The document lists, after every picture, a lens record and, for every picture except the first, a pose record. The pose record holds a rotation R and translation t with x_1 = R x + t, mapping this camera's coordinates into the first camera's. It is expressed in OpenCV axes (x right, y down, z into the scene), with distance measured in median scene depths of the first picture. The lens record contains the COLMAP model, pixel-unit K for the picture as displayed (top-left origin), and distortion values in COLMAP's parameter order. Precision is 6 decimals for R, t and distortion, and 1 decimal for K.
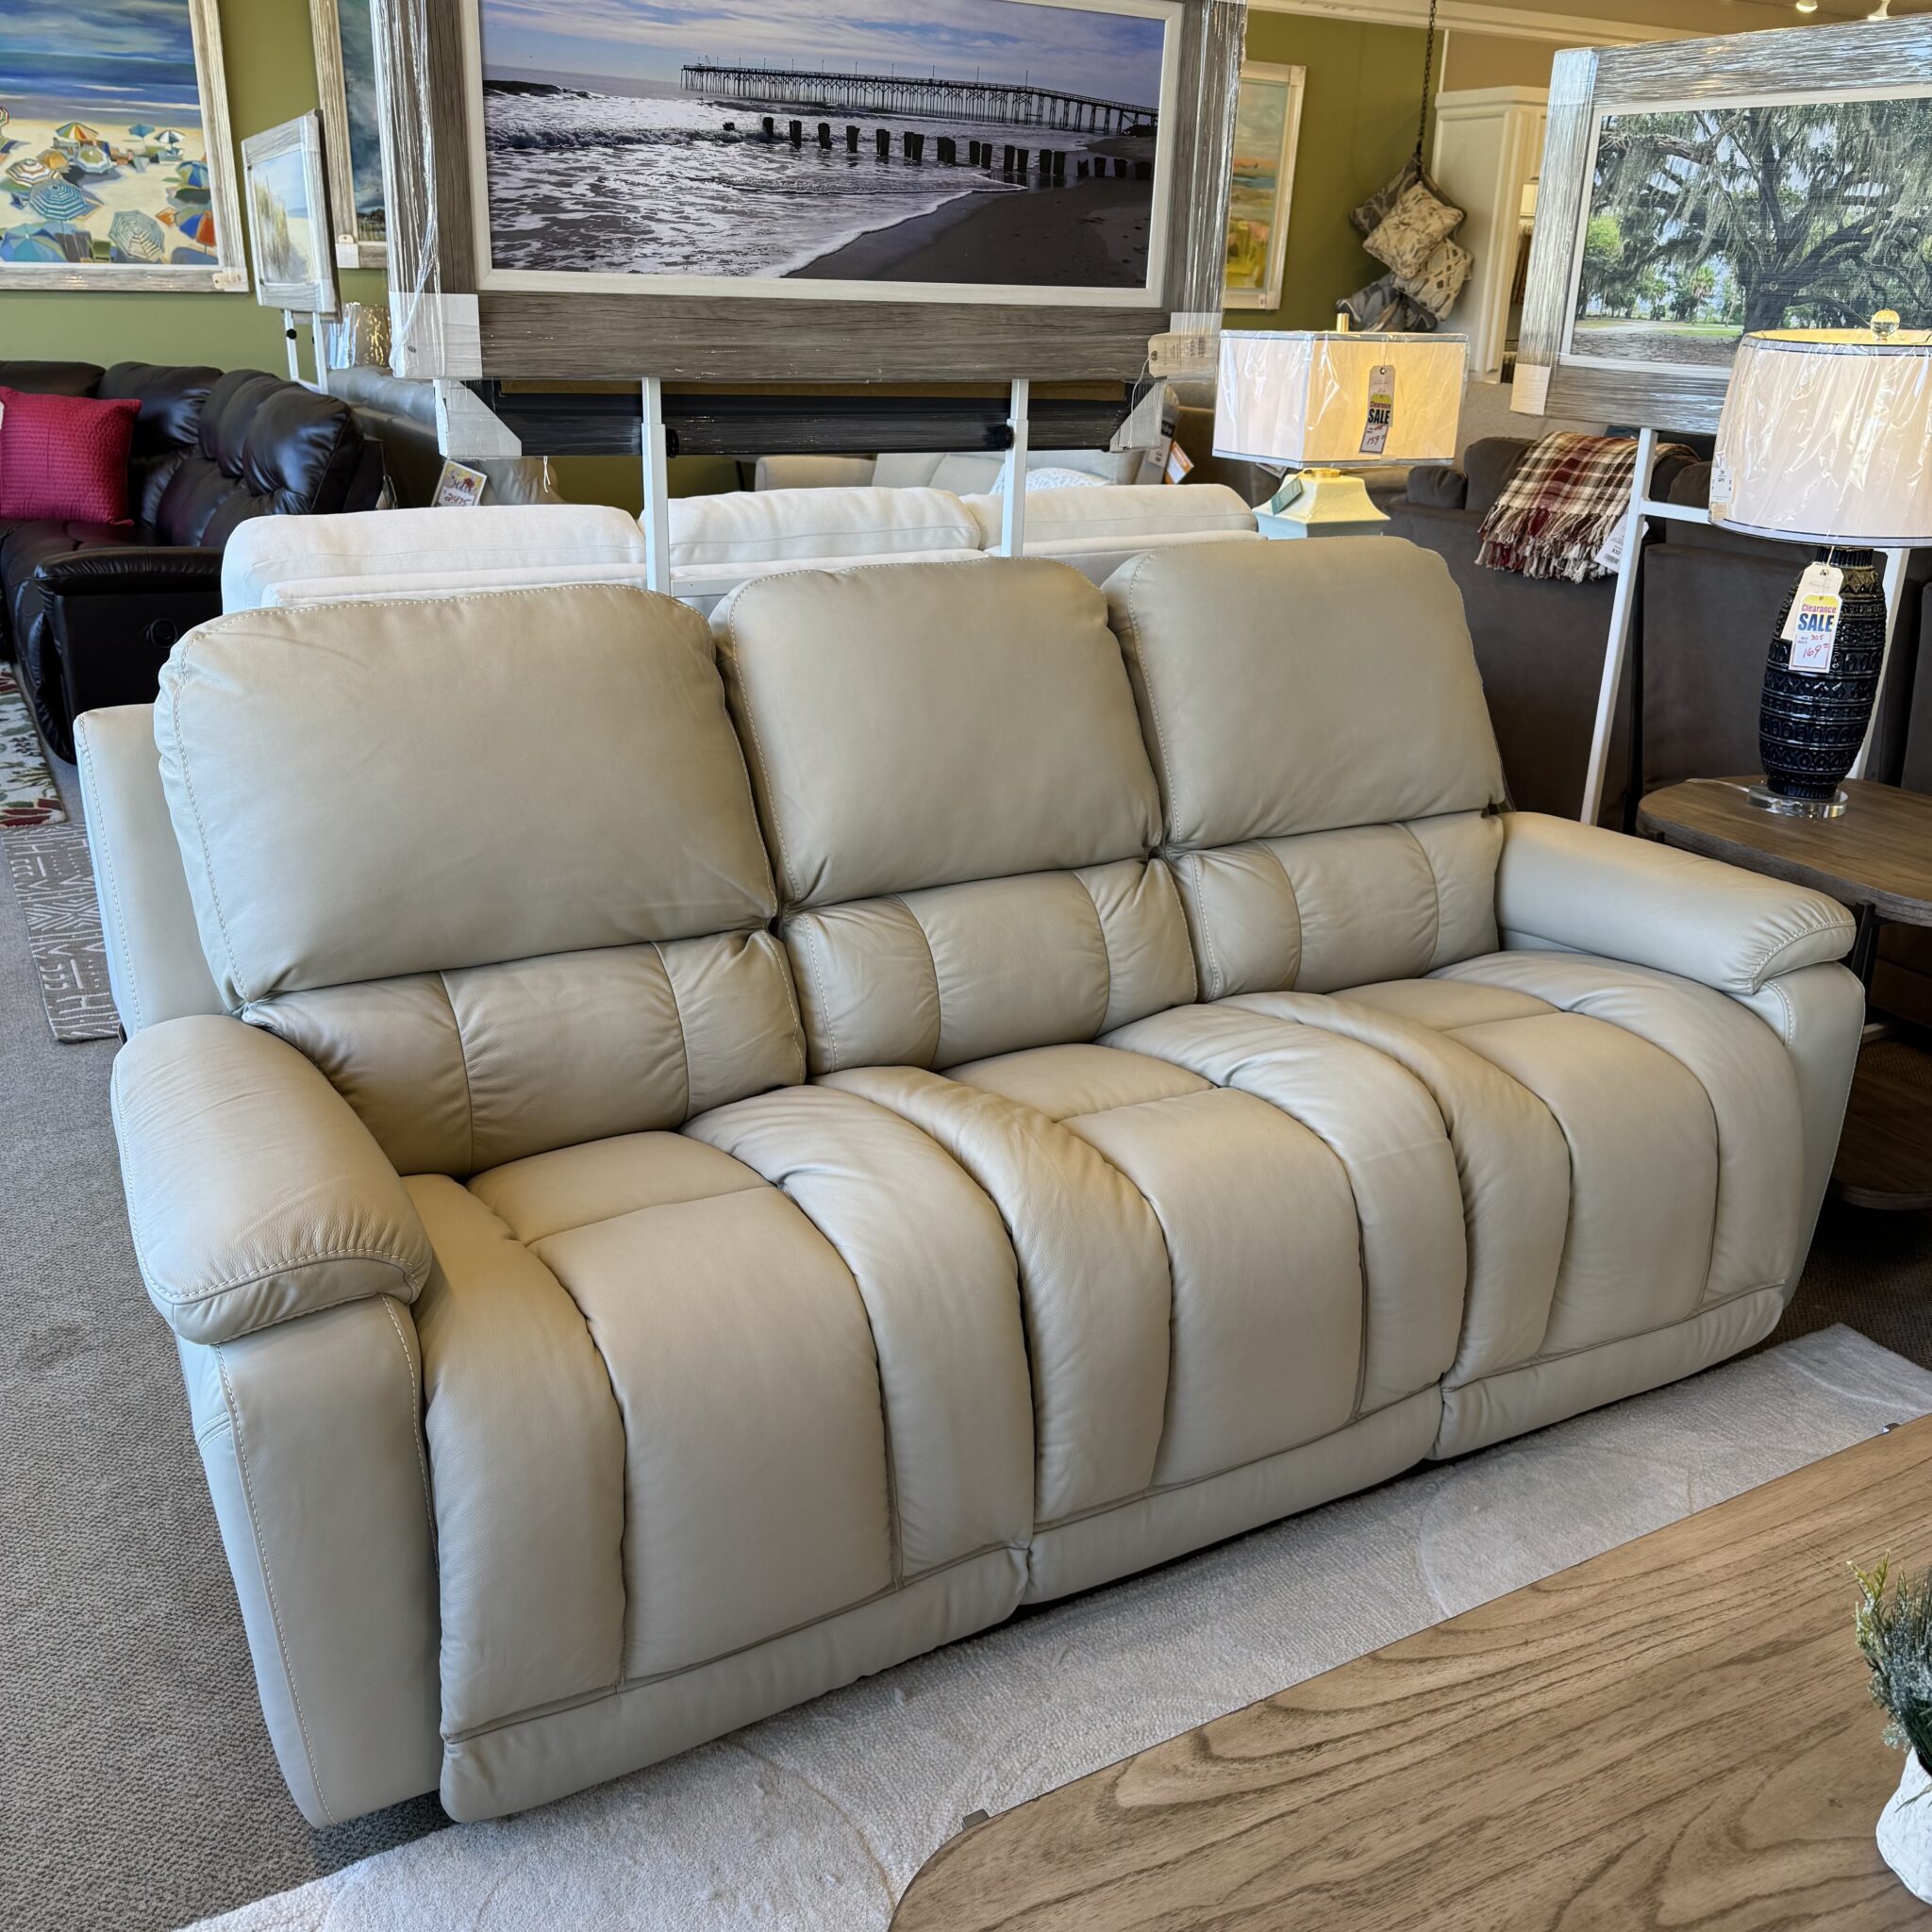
lens RADIAL K [[1895.5, 0, 969.2], [0, 1895.5, 974.5], [0, 0, 1]] dist [0.020193, 0.000000]
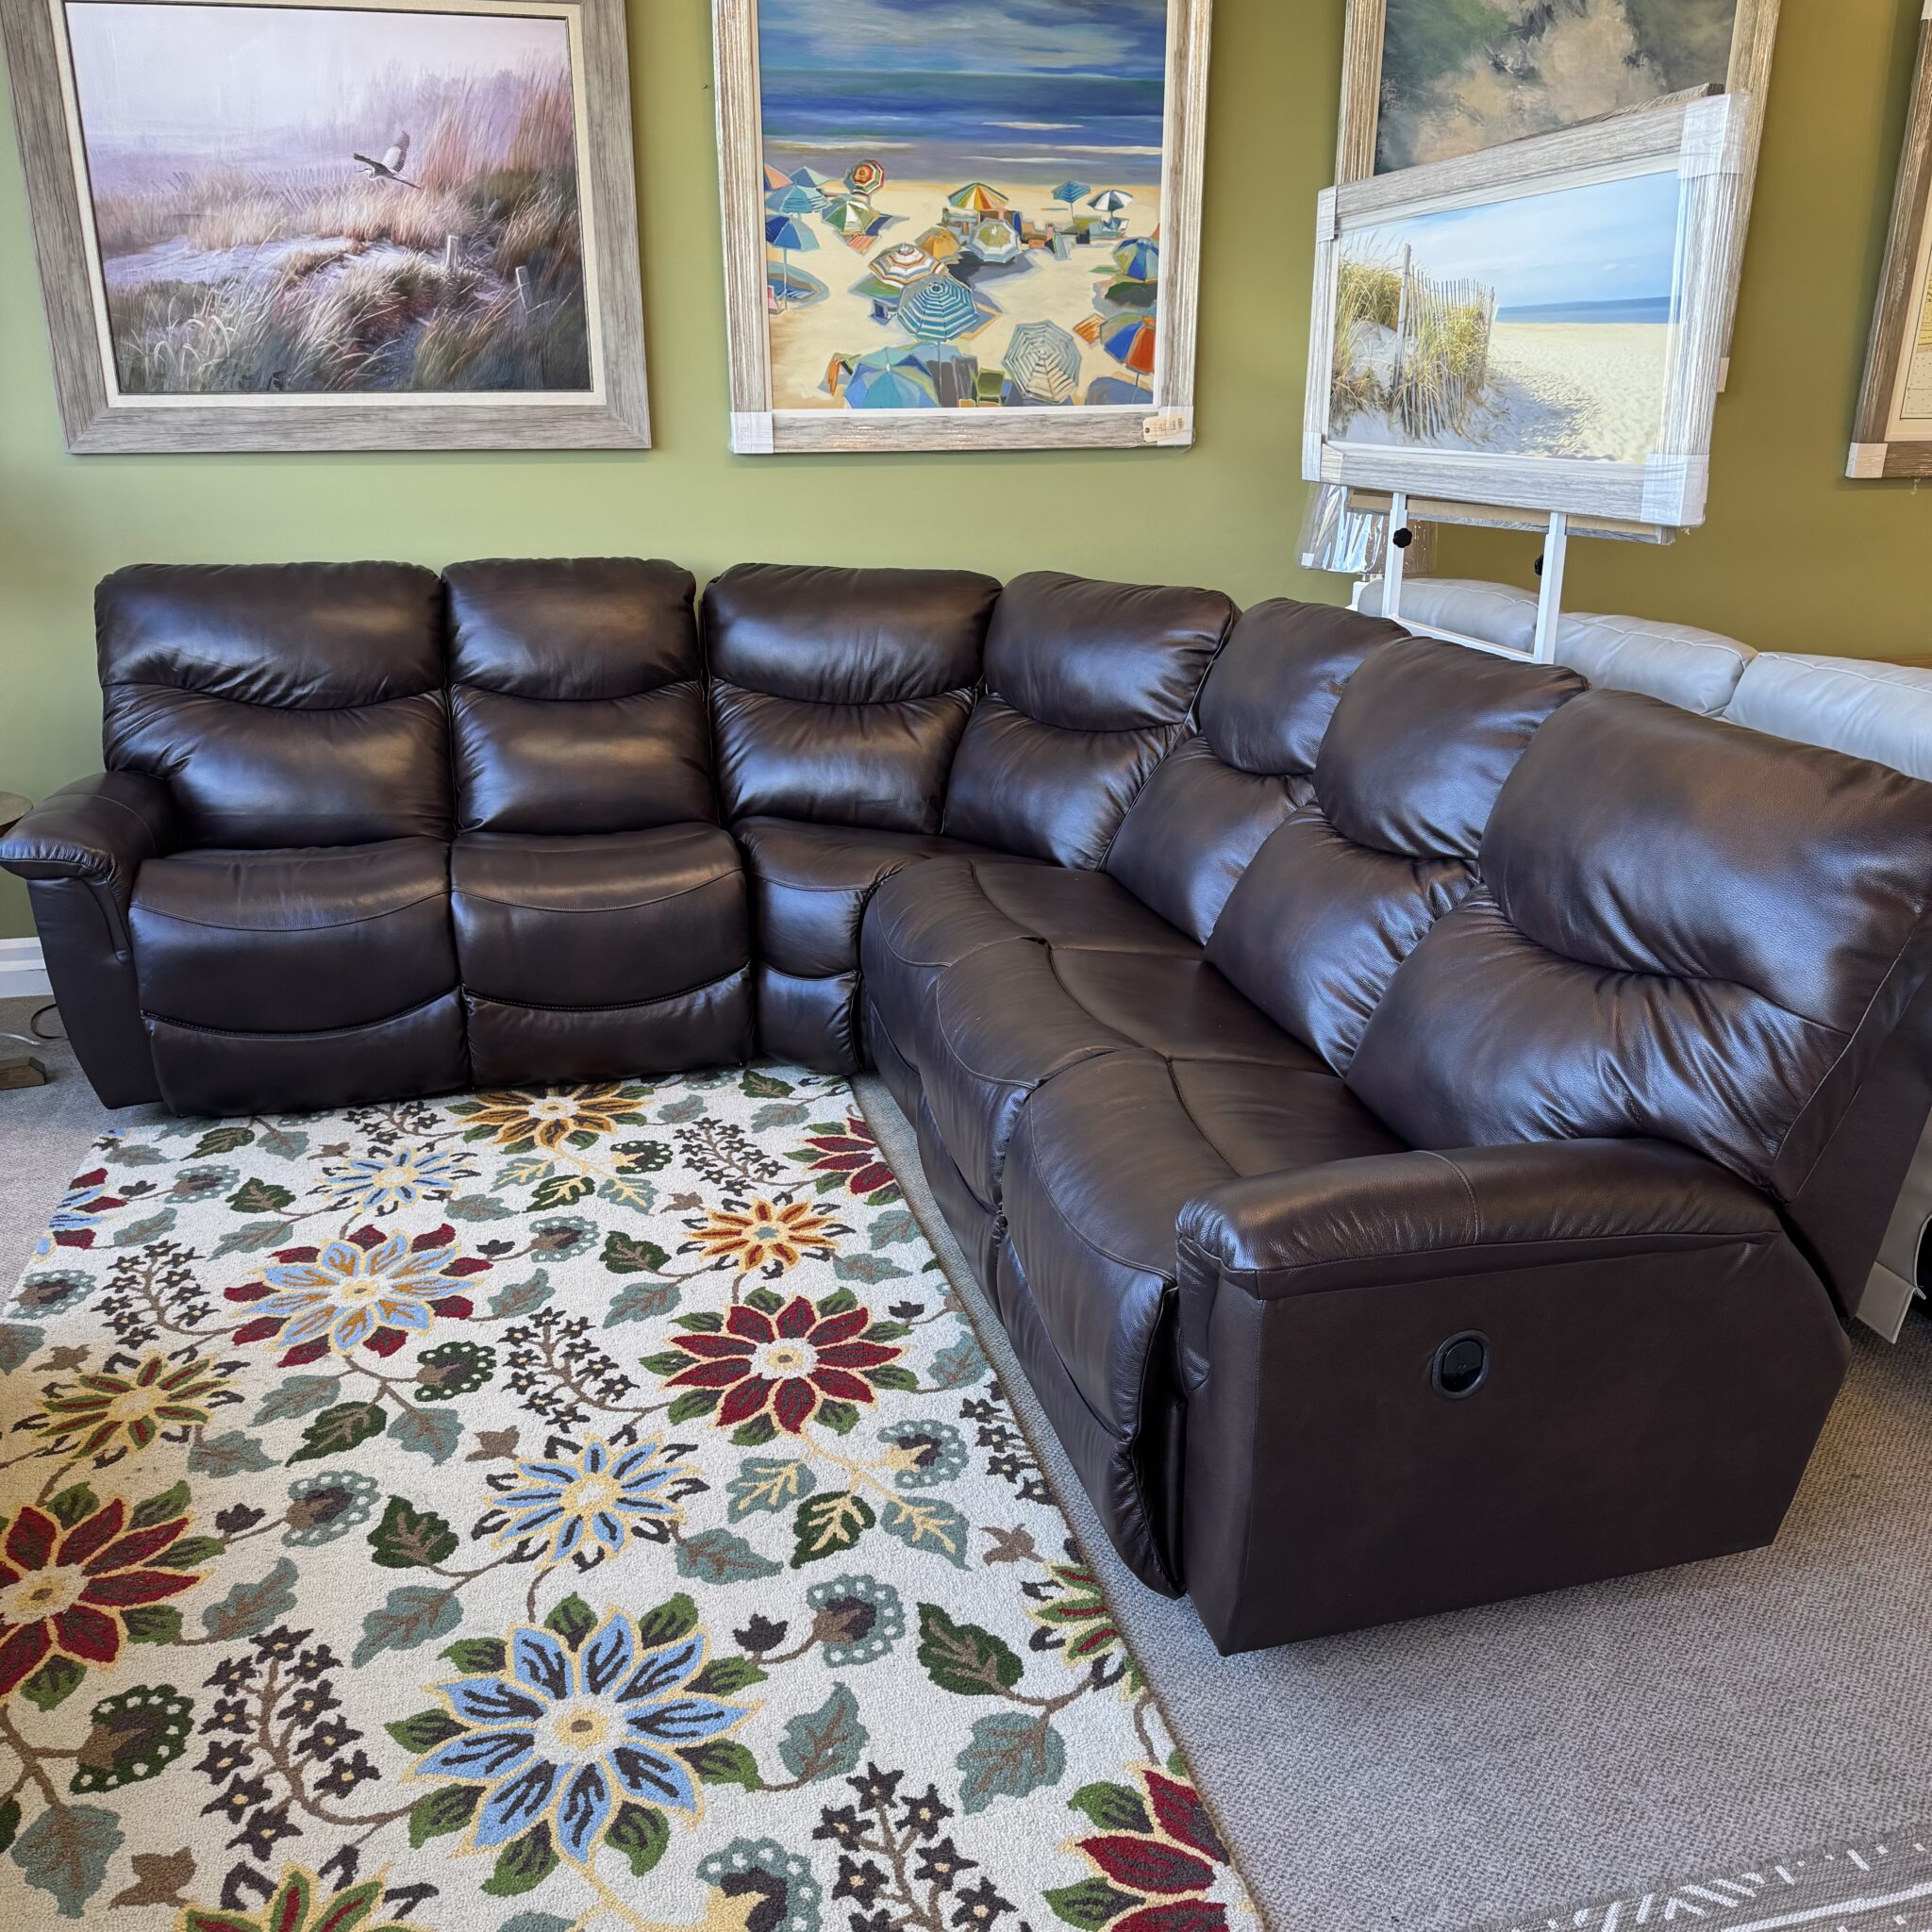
lens RADIAL K [[1895.5, 0, 961.3], [0, 1895.5, 963.4], [0, 0, 1]] dist [0.020193, 0.000000]
pose [[0.968901, 0.057207, -0.240746, -0.579232], [-0.068682, 0.996855, -0.039539, -0.319811], [0.237727, 0.054845, 0.969782, 0.783870]]
